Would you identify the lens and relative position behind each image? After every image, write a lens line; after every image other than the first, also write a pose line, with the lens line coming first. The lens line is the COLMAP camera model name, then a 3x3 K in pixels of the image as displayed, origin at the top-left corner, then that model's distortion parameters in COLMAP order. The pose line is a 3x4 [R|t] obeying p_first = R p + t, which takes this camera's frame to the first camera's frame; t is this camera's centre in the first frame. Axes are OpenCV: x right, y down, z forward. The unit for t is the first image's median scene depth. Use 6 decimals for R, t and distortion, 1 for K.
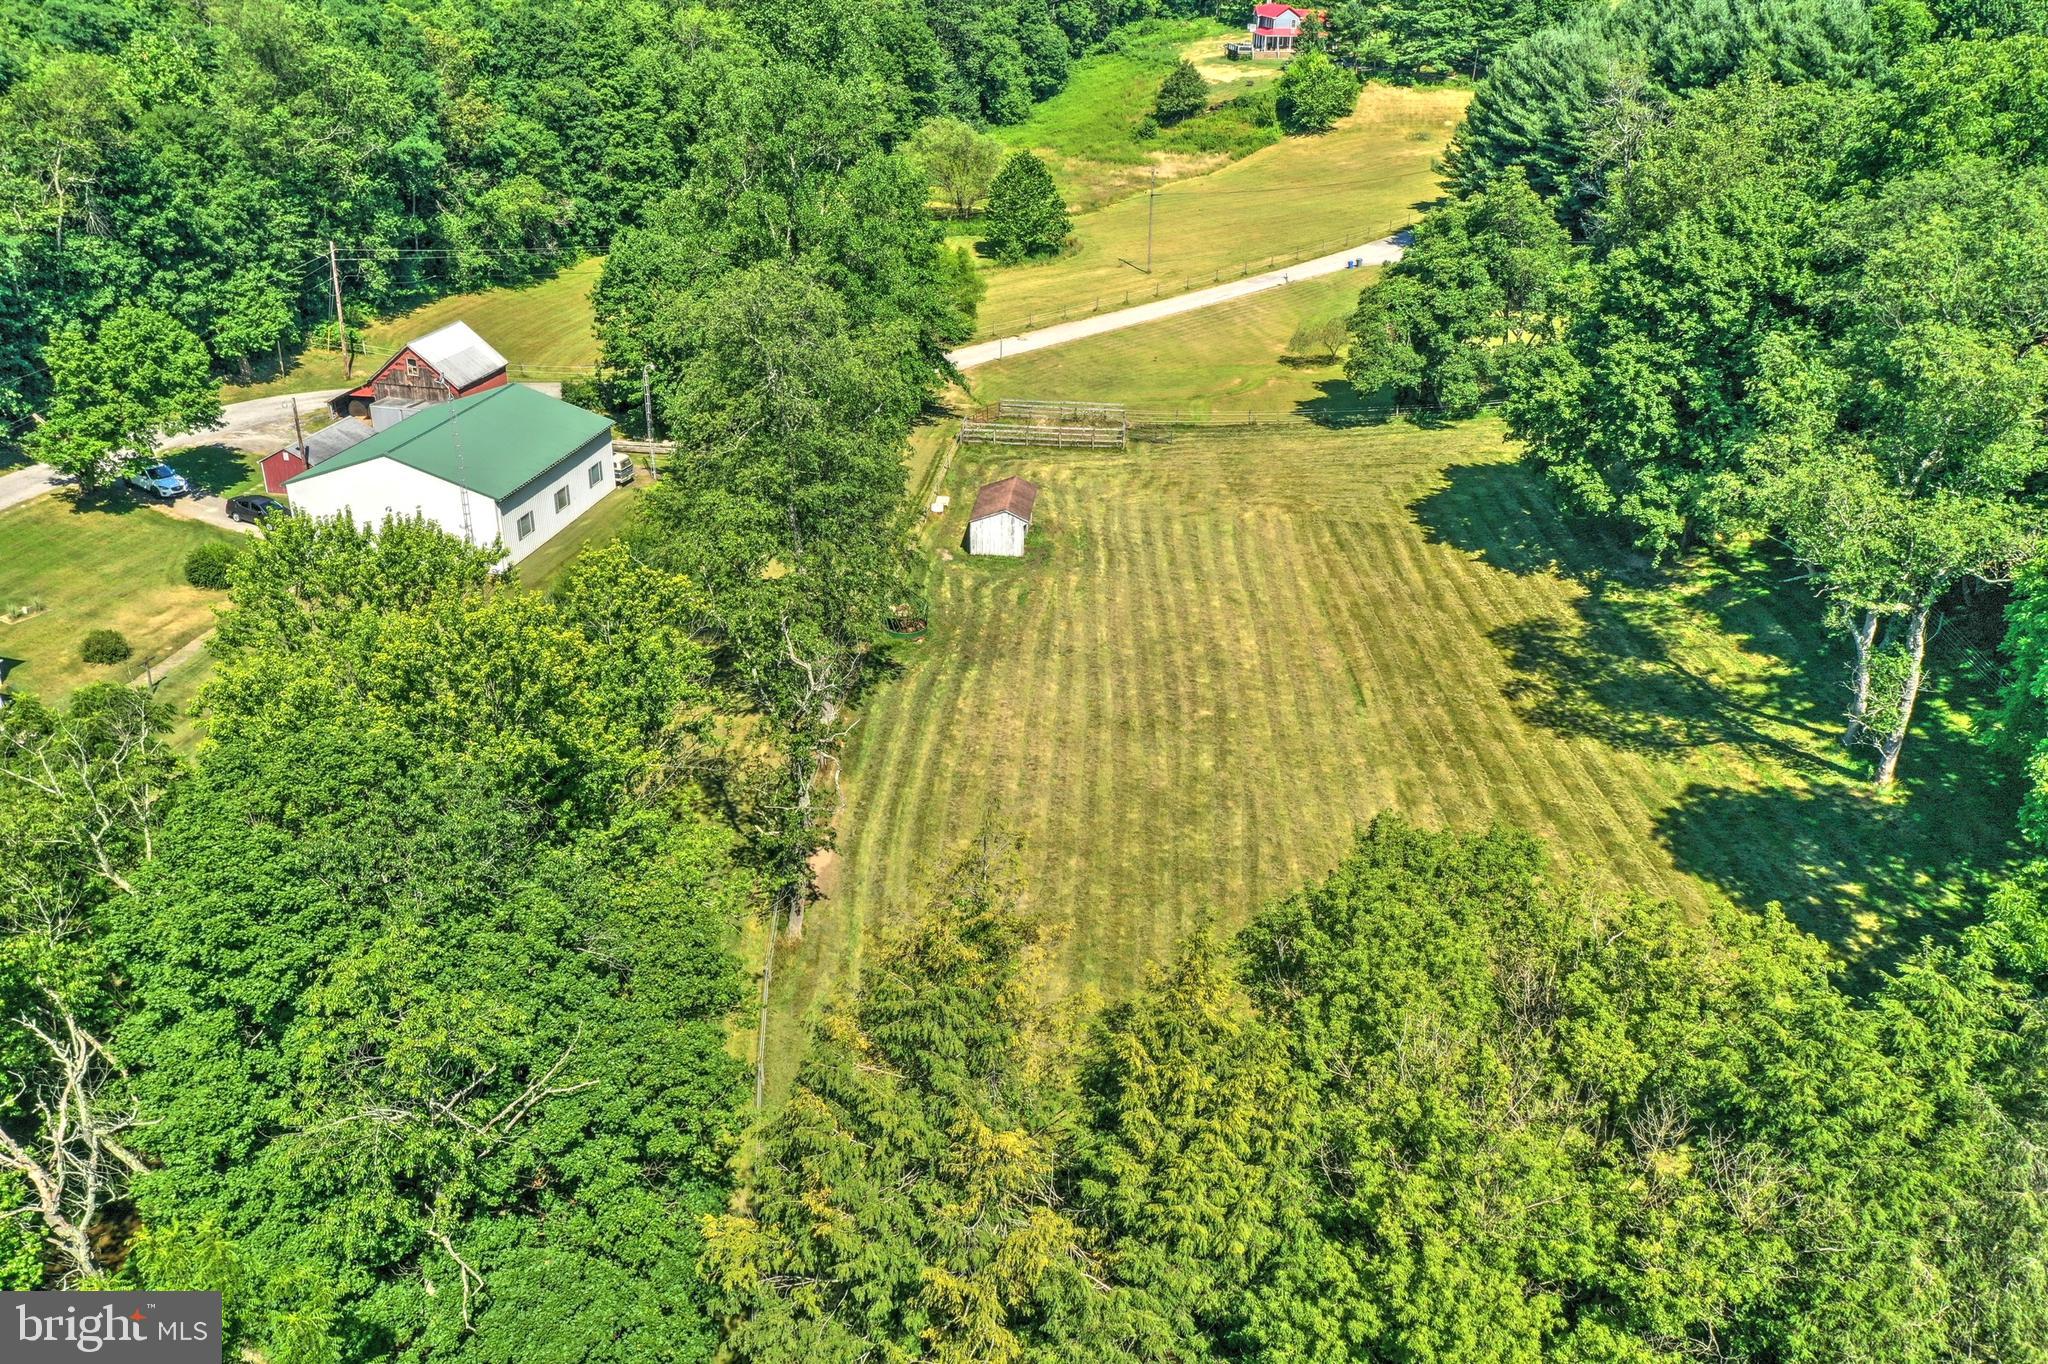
lens RADIAL K [[1628.8, 0, 1009.0], [0, 1628.8, 674.4], [0, 0, 1]] dist [0.017752, -0.015908]
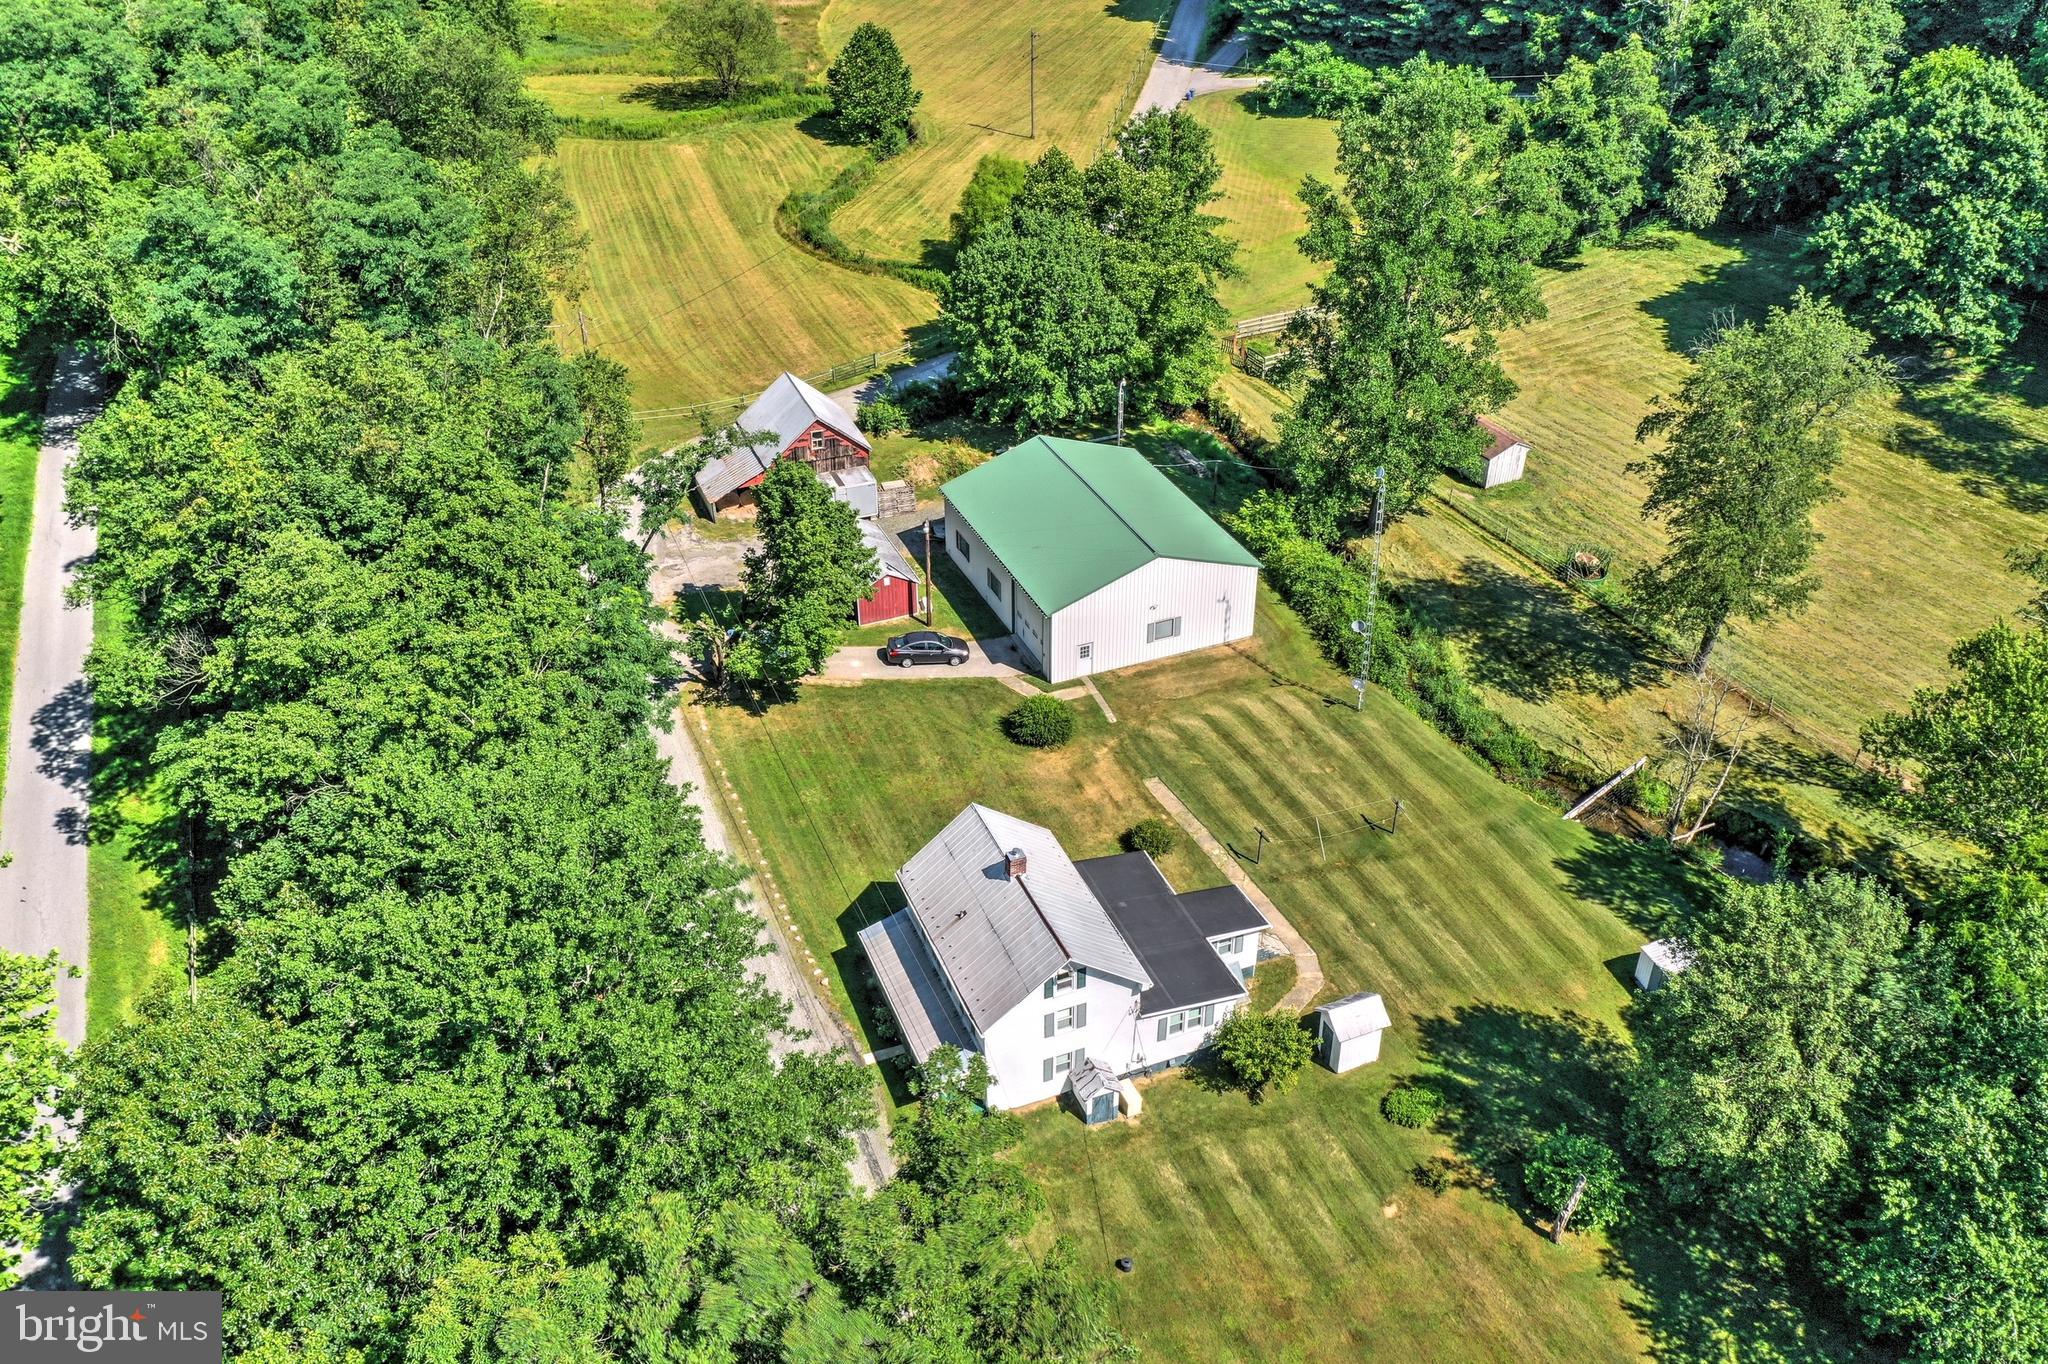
lens RADIAL K [[1628.8, 0, 1014.1], [0, 1628.8, 709.1], [0, 0, 1]] dist [0.017752, -0.015908]
pose [[0.839495, -0.325662, 0.434963, -0.673936], [0.240050, 0.940421, 0.240798, -0.226023], [-0.487467, -0.097736, 0.867654, 0.140137]]
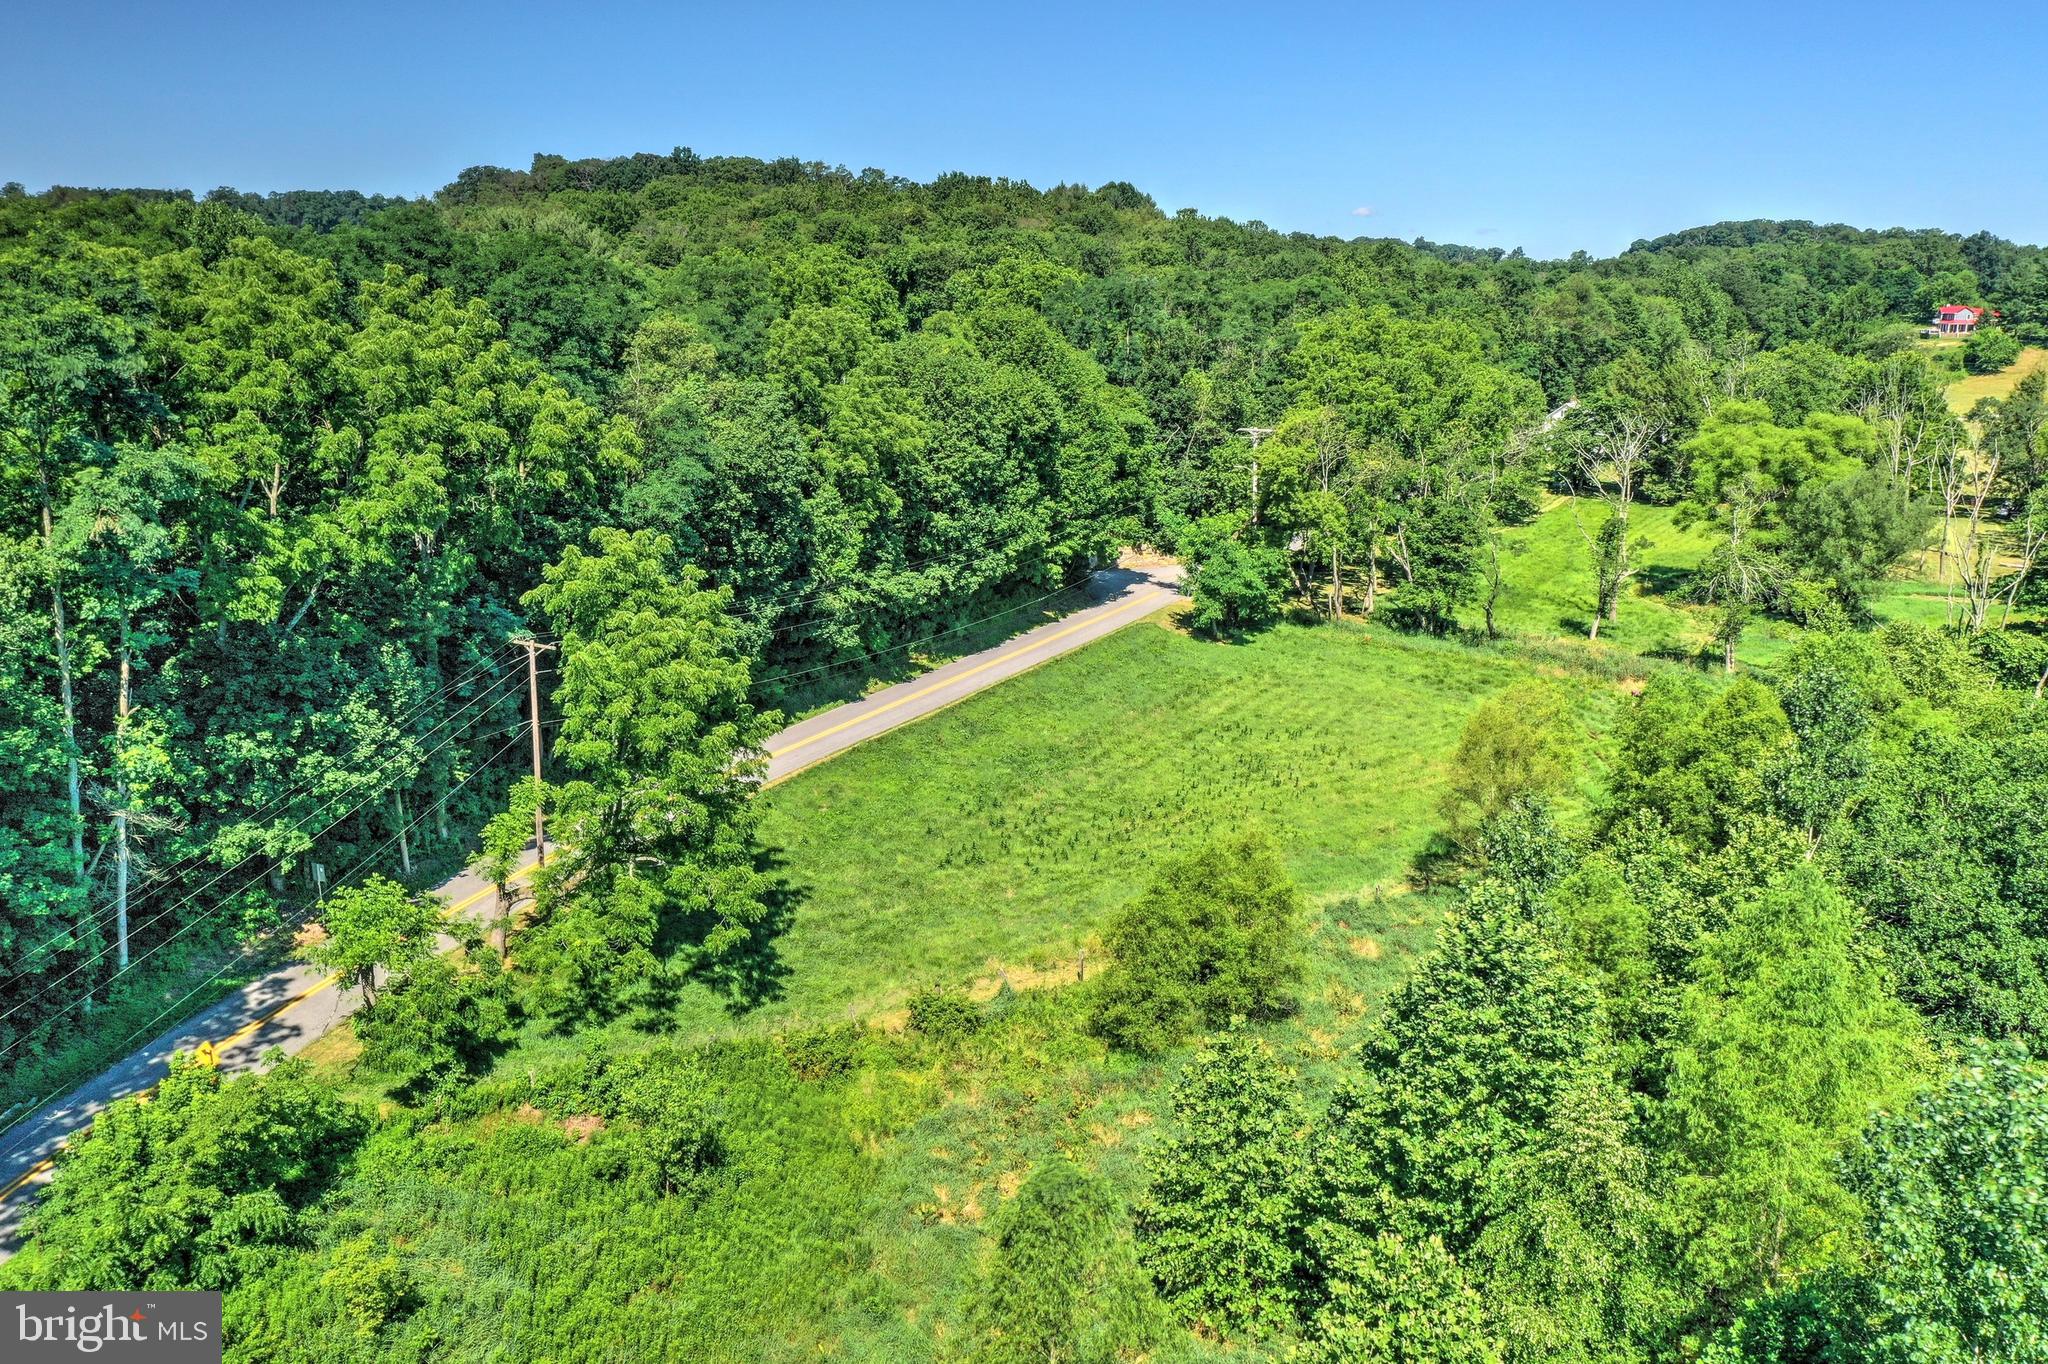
lens RADIAL K [[1628.8, 0, 1017.9], [0, 1628.8, 681.3], [0, 0, 1]] dist [0.017752, -0.015908]
pose [[0.952889, 0.057291, -0.297861, -0.495189], [-0.114781, 0.977083, -0.179262, 0.789198], [0.280764, 0.205006, 0.937627, -1.577454]]
